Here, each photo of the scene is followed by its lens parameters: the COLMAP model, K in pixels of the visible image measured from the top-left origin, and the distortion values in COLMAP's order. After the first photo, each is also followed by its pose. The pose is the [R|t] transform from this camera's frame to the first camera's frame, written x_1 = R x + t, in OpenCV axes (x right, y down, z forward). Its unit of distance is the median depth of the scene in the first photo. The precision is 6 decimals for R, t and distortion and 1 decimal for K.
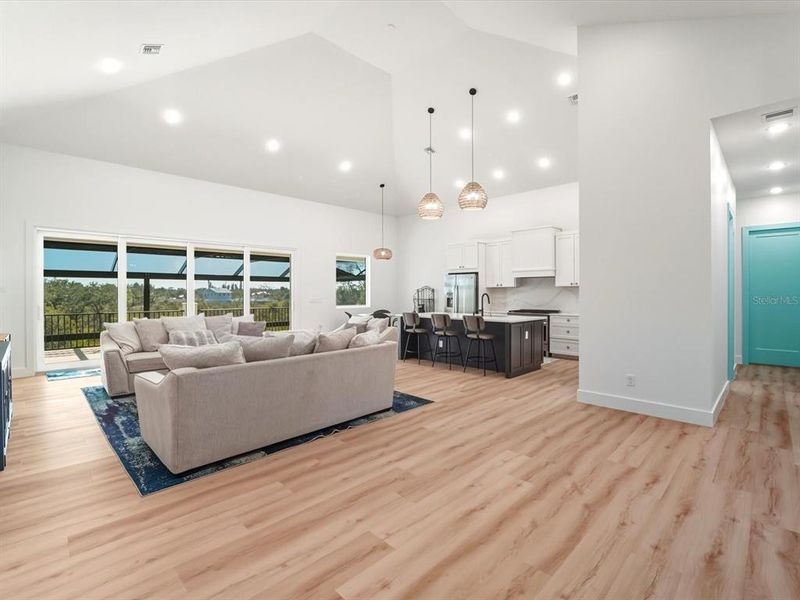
lens RADIAL K [[377.3, 0, 398.7], [0, 377.3, 294.4], [0, 0, 1]] dist [-0.019366, -0.000511]
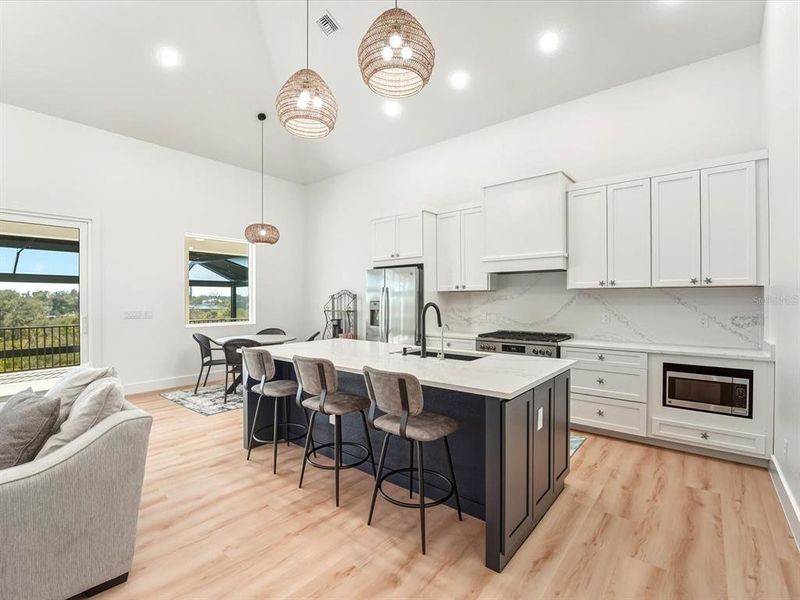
lens RADIAL K [[374.9, 0, 392.6], [0, 374.9, 301.0], [0, 0, 1]] dist [-0.020316, -0.000330]
pose [[0.995589, -0.000975, 0.093819, 0.116612], [0.001113, 0.999998, -0.001425, -0.003241], [-0.093817, 0.001523, 0.995588, 0.462678]]
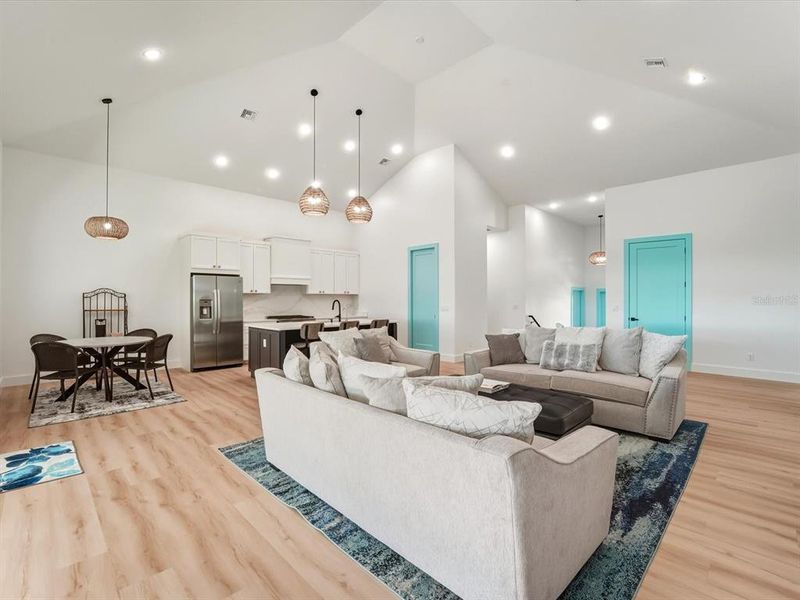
lens RADIAL K [[371.7, 0, 400.0], [0, 371.7, 300.0], [0, 0, 1]] dist [-0.018439, -0.000174]
pose [[-0.006053, -0.001172, 0.999981, -0.642718], [0.005099, 0.999986, 0.001202, -0.002451], [-0.999969, 0.005106, -0.006047, 0.663192]]
